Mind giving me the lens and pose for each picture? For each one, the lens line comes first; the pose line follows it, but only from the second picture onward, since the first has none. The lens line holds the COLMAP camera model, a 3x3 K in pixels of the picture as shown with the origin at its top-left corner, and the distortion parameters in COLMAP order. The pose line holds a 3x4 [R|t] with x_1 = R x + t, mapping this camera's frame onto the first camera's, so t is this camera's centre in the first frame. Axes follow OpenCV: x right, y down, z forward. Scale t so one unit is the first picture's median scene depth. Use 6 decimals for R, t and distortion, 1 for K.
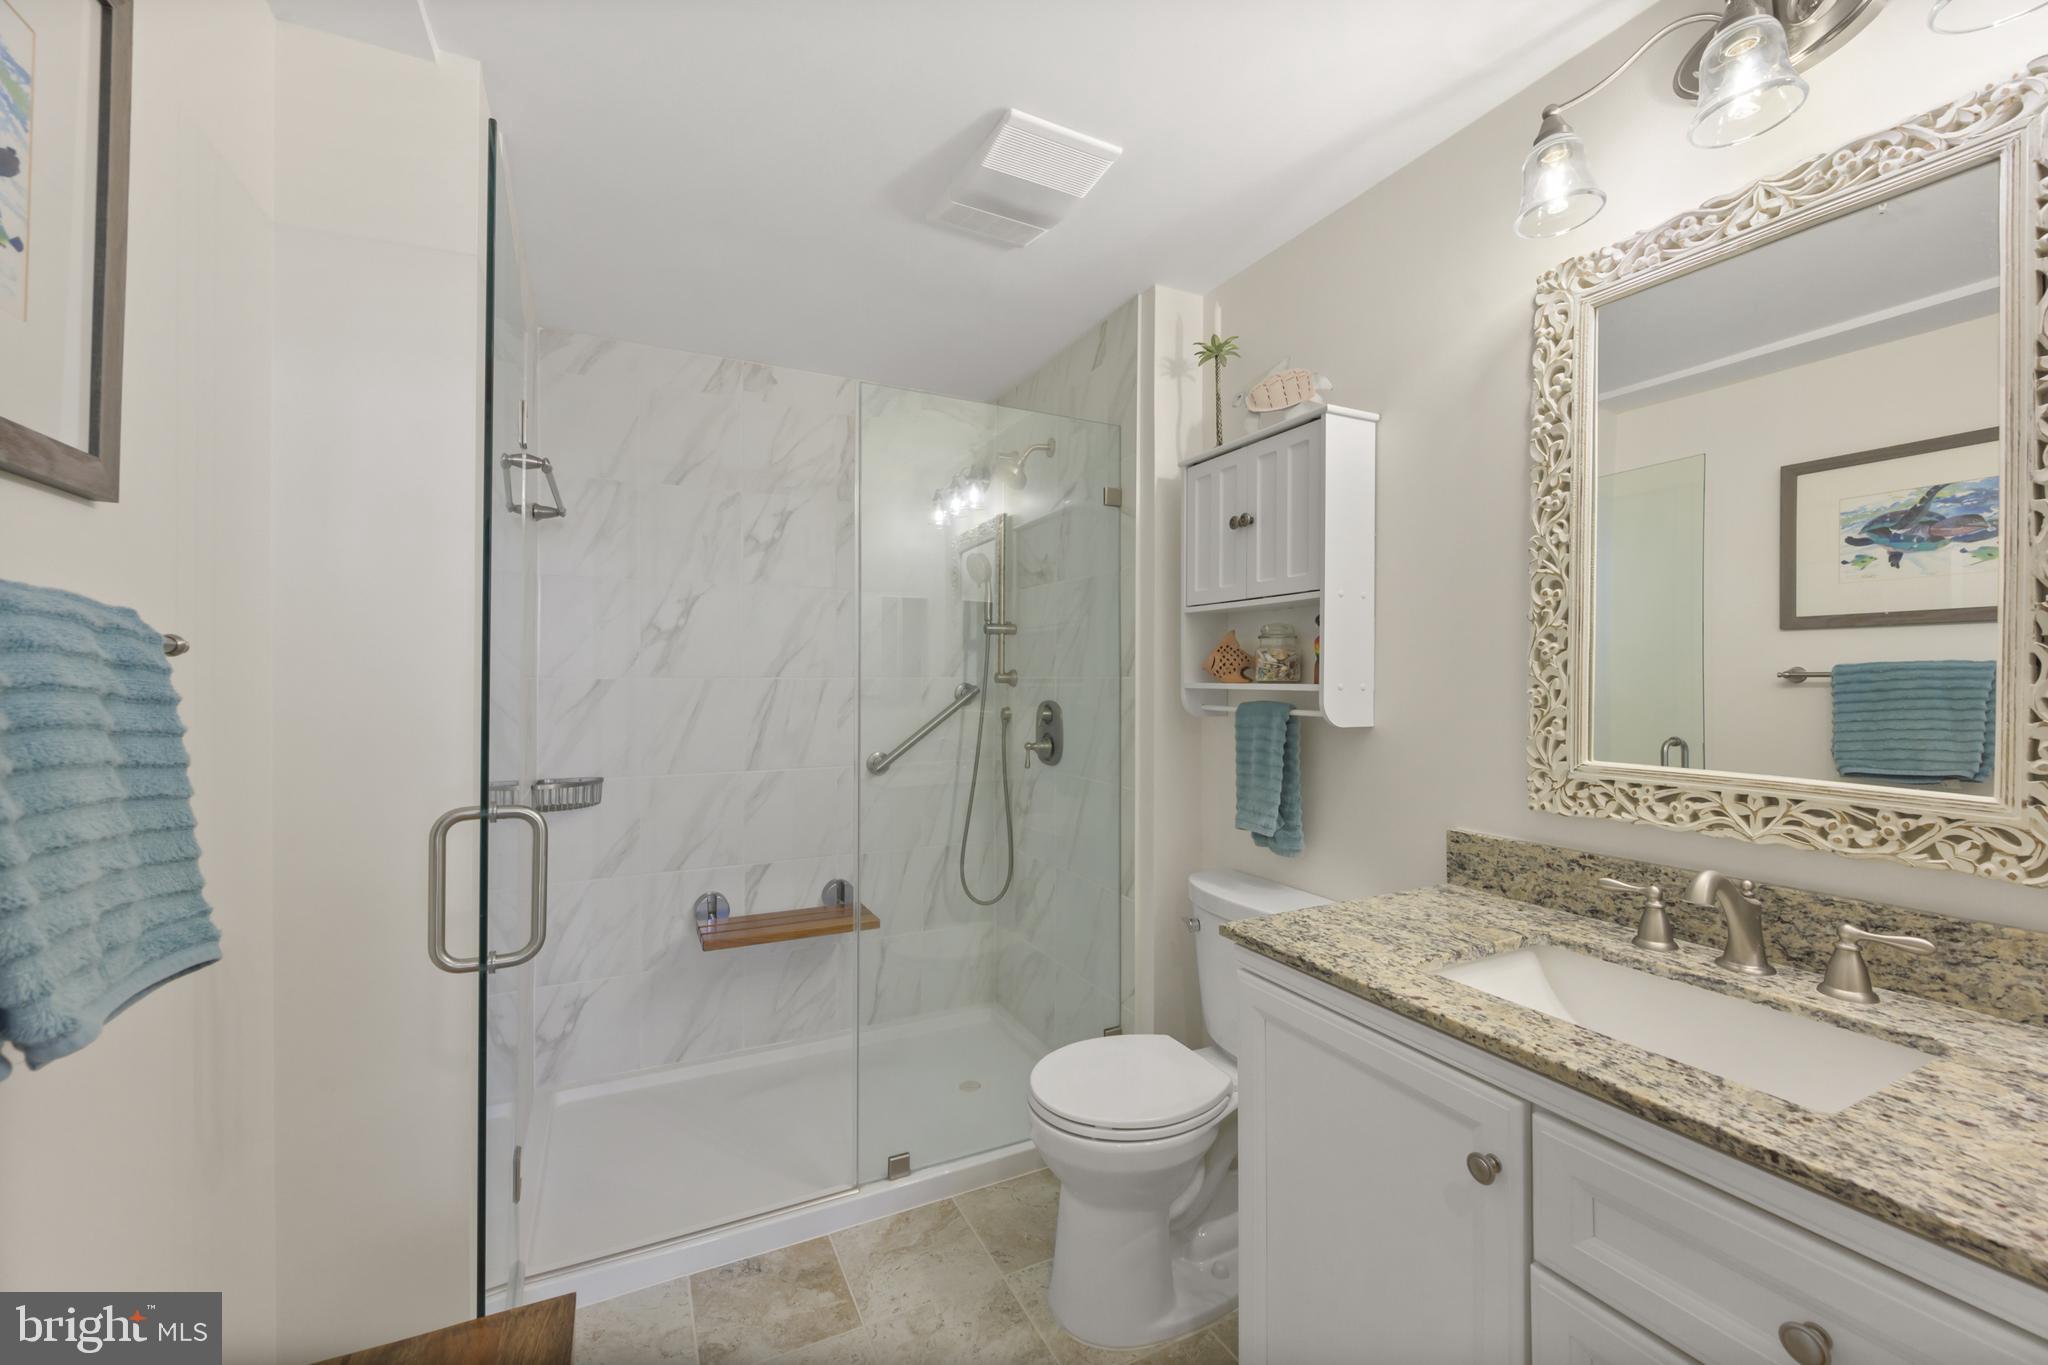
lens RADIAL K [[801.7, 0, 1016.6], [0, 801.7, 675.3], [0, 0, 1]] dist [-0.001357, -0.000204]
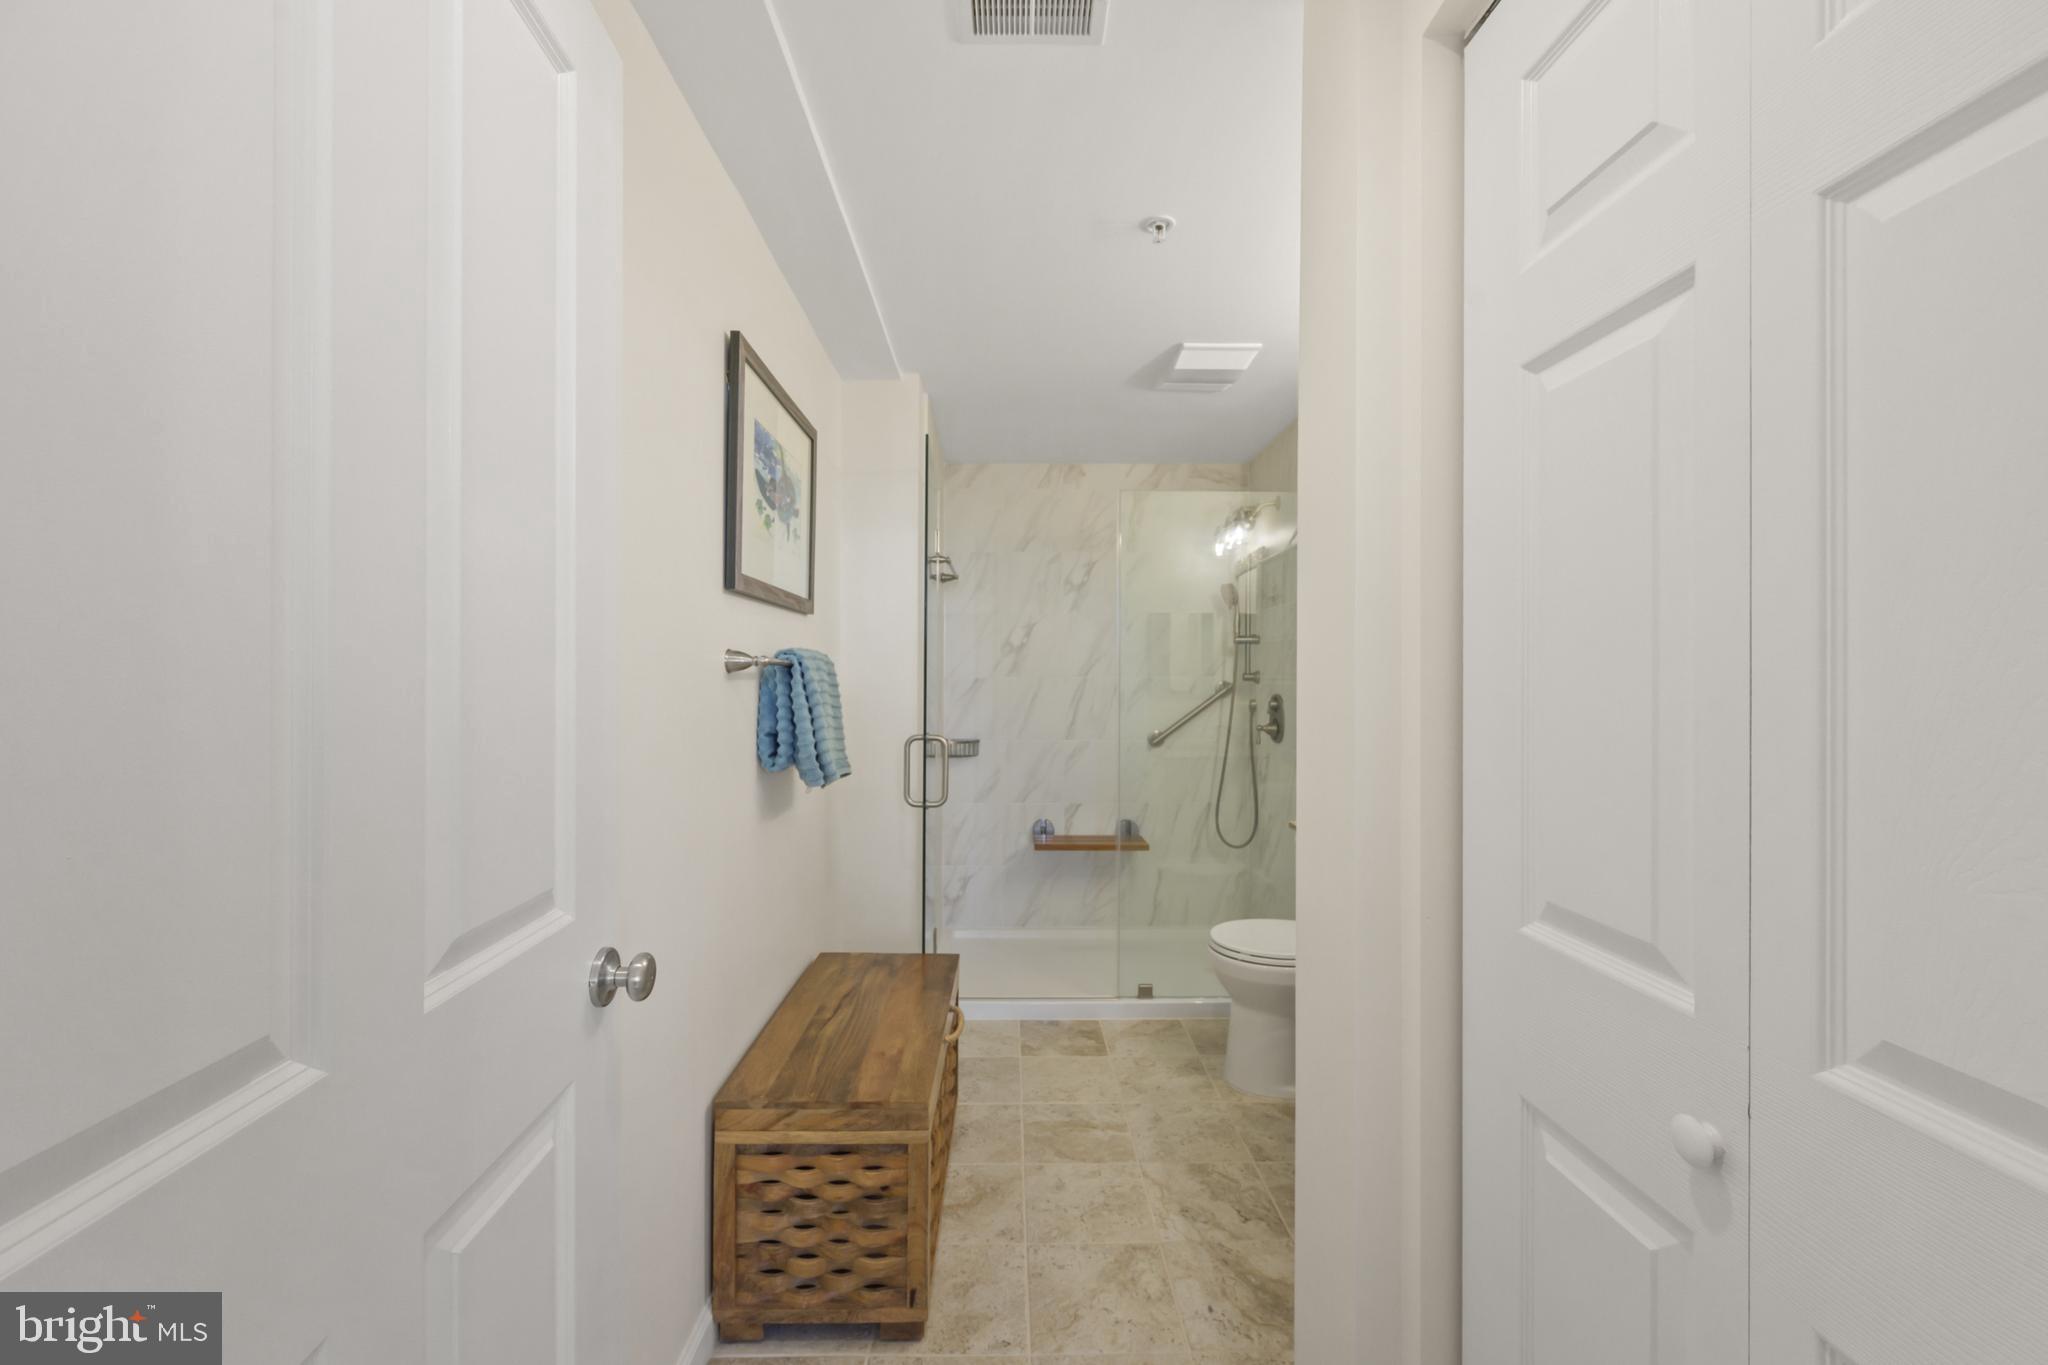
lens RADIAL K [[801.7, 0, 1016.6], [0, 801.7, 675.3], [0, 0, 1]] dist [-0.001357, -0.000204]
pose [[0.901359, -0.000597, -0.433071, 0.406995], [0.001534, 0.999997, 0.001813, -0.005239], [0.433069, -0.002299, 0.901358, -0.684670]]
